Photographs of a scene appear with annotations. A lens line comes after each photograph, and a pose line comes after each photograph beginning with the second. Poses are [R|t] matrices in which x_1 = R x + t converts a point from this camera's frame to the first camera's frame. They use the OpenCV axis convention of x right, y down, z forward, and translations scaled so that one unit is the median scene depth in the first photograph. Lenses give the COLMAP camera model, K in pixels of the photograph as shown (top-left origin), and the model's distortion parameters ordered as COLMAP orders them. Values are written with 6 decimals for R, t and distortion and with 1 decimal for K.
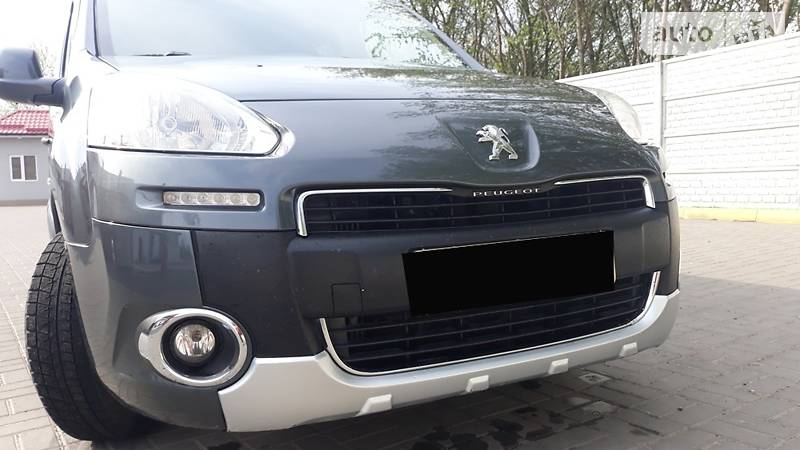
lens RADIAL K [[639.8, 0, 411.7], [0, 639.8, 224.1], [0, 0, 1]] dist [0.061947, -0.124341]
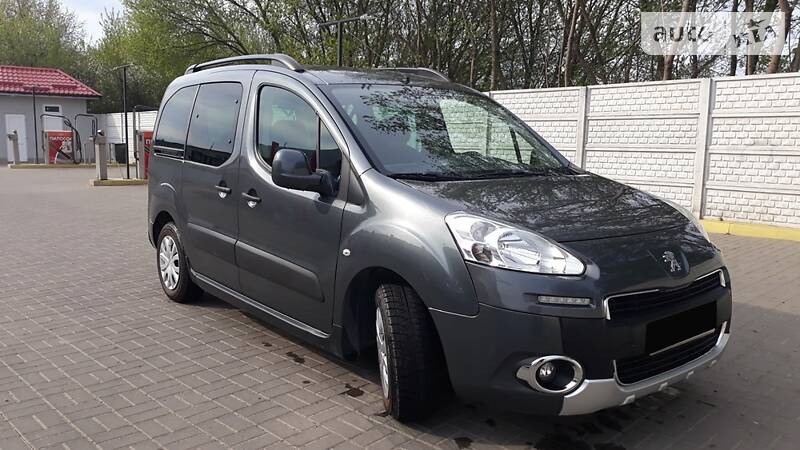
lens RADIAL K [[639.8, 0, 411.7], [0, 639.8, 224.1], [0, 0, 1]] dist [0.061947, -0.124341]
pose [[0.981690, 0.017416, 0.189686, -1.119272], [-0.026444, 0.998629, 0.045167, -0.343258], [-0.188639, -0.049356, 0.980805, -0.828493]]
